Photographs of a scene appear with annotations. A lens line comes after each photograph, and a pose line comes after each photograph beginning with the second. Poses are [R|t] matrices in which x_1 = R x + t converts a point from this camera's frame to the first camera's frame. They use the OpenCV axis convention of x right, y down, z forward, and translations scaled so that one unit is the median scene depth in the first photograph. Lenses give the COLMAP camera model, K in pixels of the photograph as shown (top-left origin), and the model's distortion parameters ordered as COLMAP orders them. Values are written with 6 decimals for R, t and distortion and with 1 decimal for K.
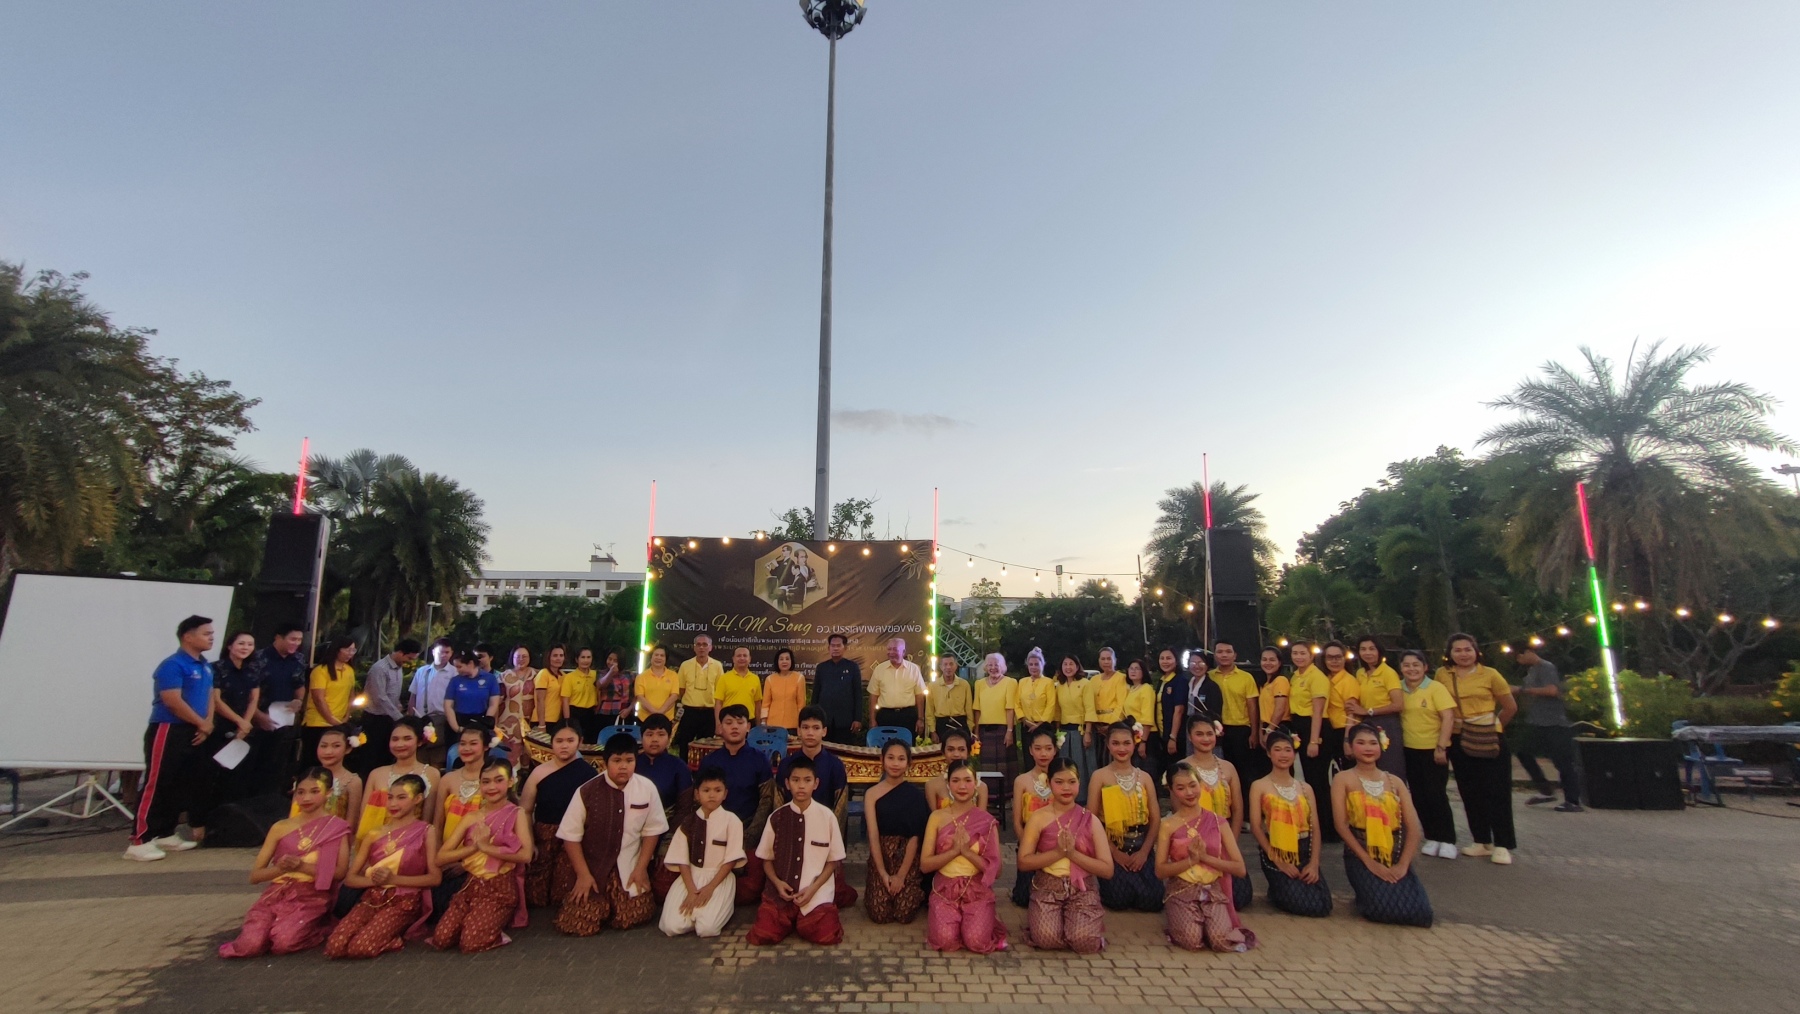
lens RADIAL K [[808.6, 0, 901.4], [0, 808.6, 500.5], [0, 0, 1]] dist [-0.003896, 0.000333]
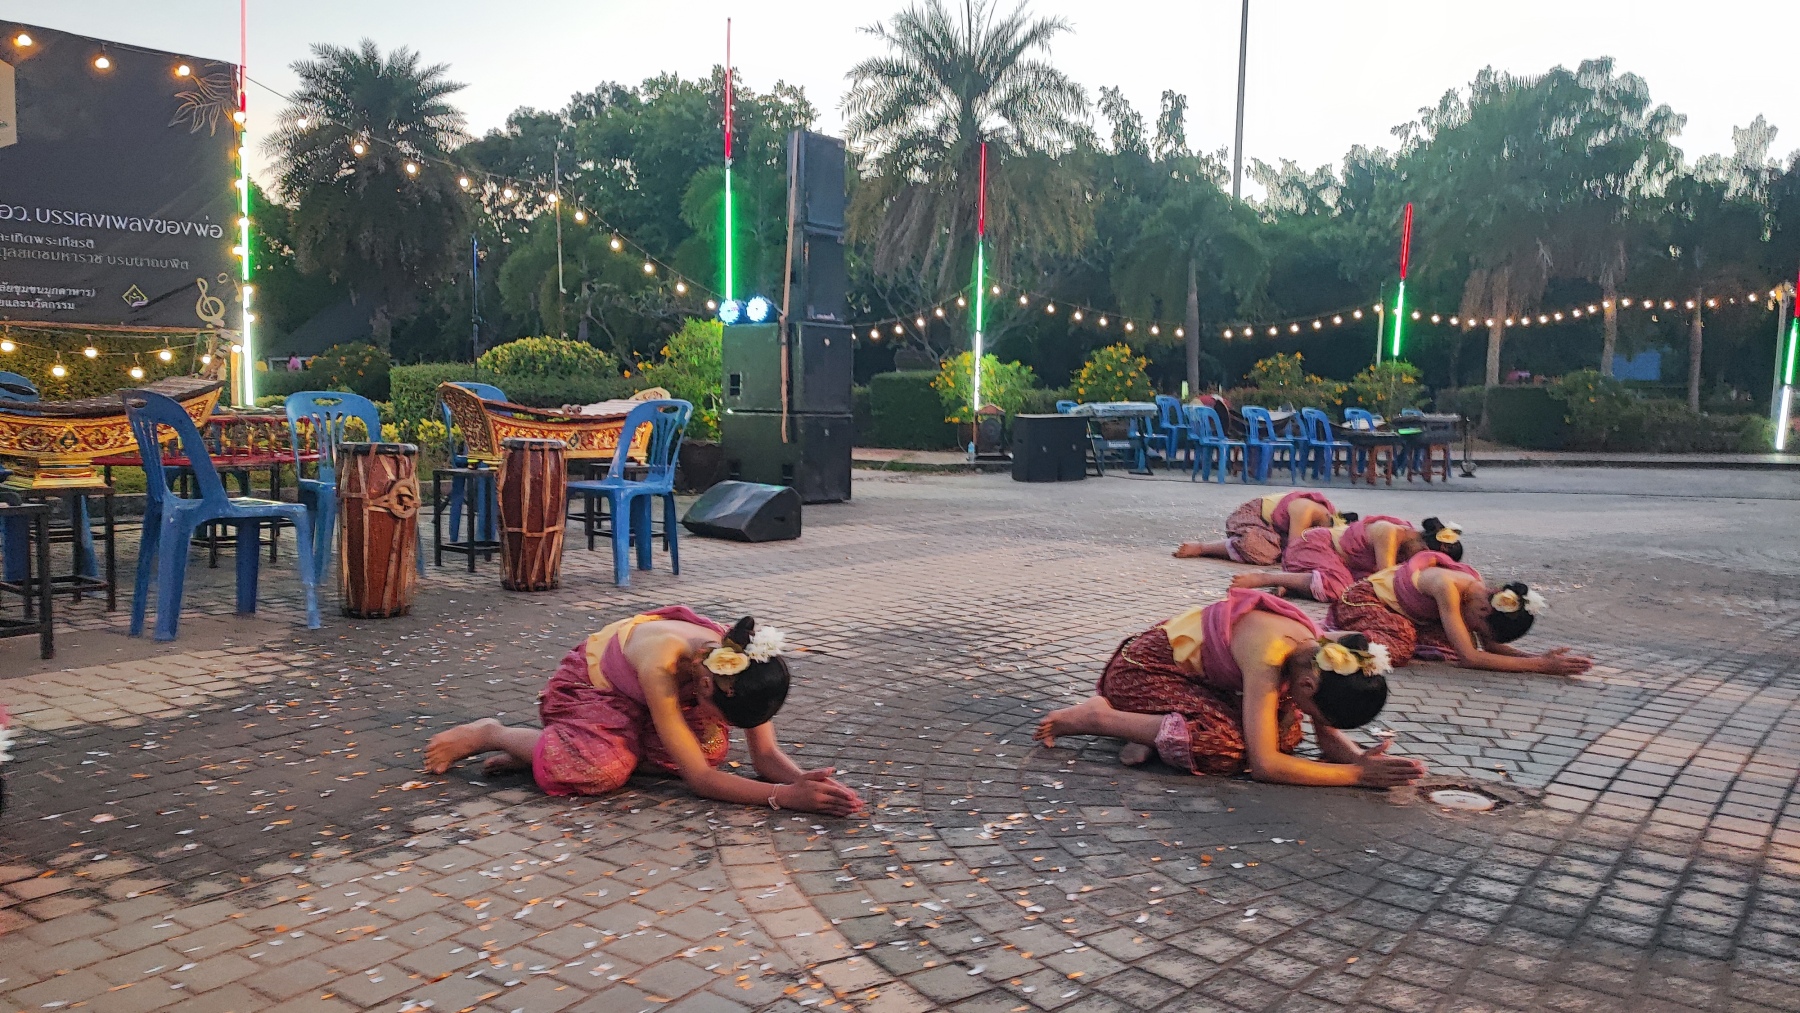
lens RADIAL K [[1296.6, 0, 903.1], [0, 1296.6, 507.9], [0, 0, 1]] dist [0.013654, -0.021312]
pose [[0.641323, -0.055332, 0.765273, -0.349679], [-0.180503, 0.958523, 0.220572, 0.061716], [-0.745737, -0.279592, 0.604736, 0.093684]]
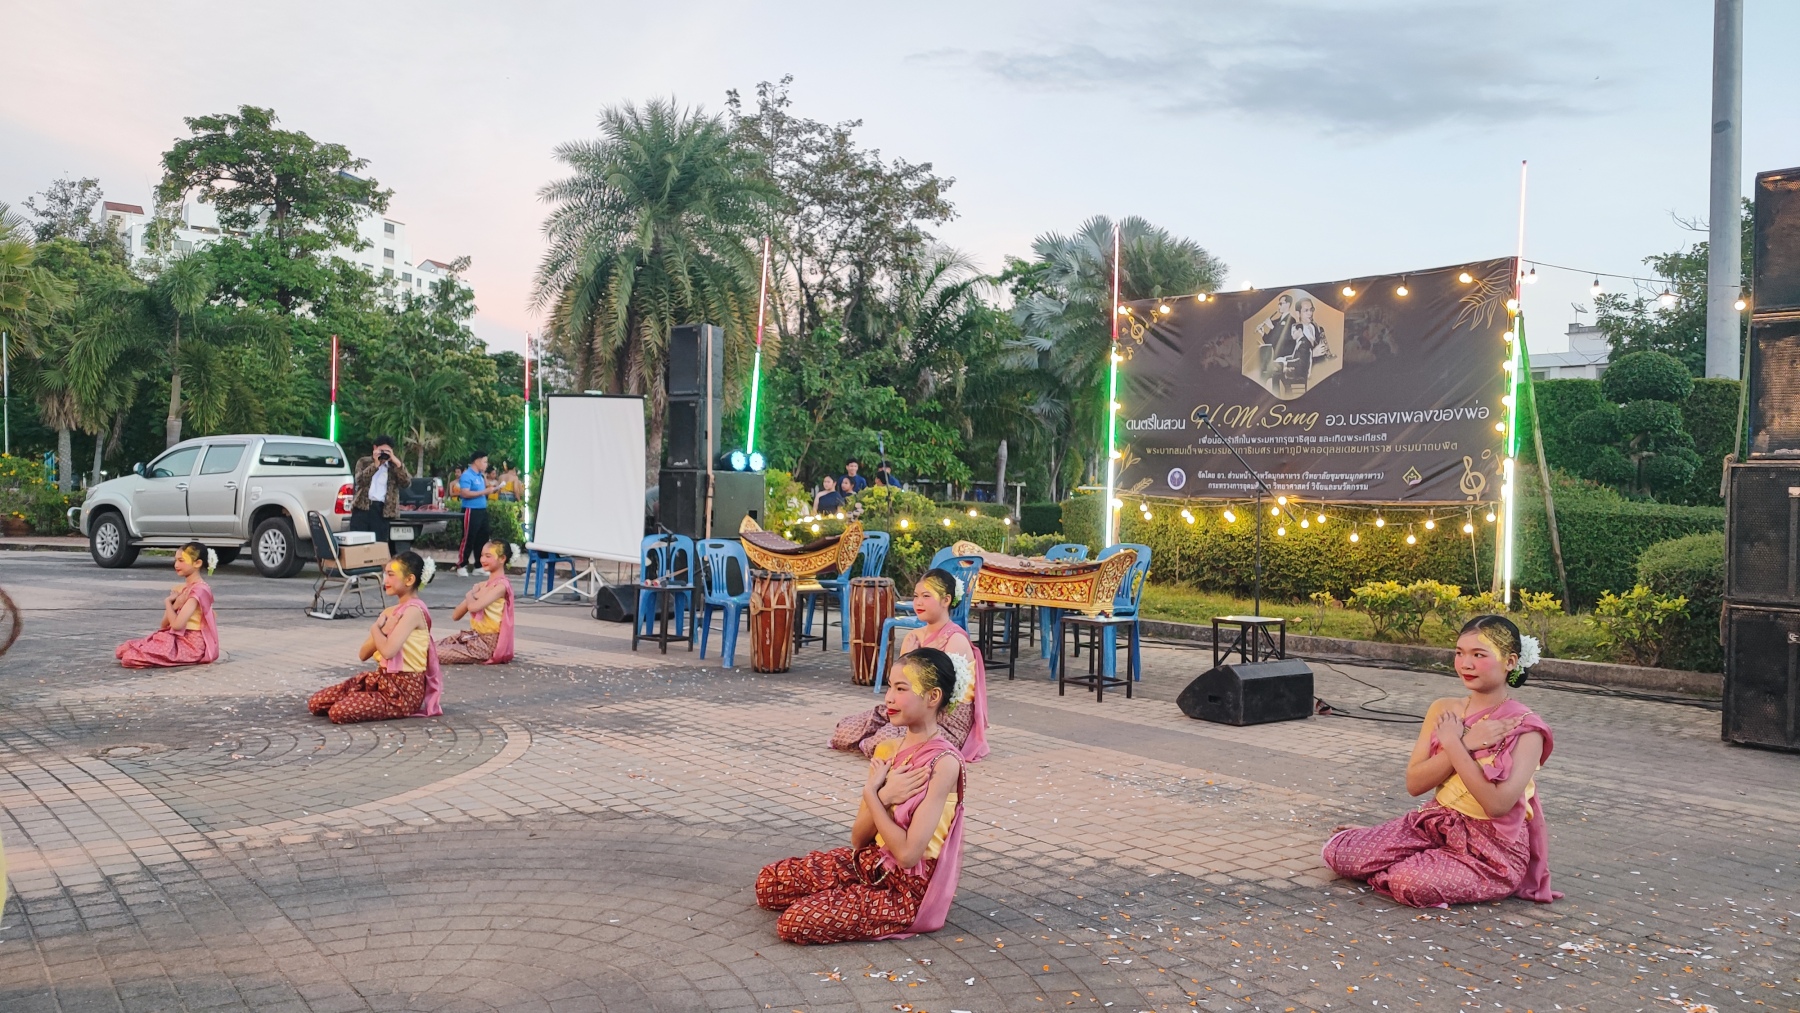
lens RADIAL K [[1296.6, 0, 904.9], [0, 1296.6, 510.3], [0, 0, 1]] dist [0.013654, -0.021312]
pose [[0.658023, 0.014311, -0.752862, 0.450375], [0.139721, 0.980136, 0.140752, 0.035852], [0.739921, -0.197808, 0.642953, 0.067272]]
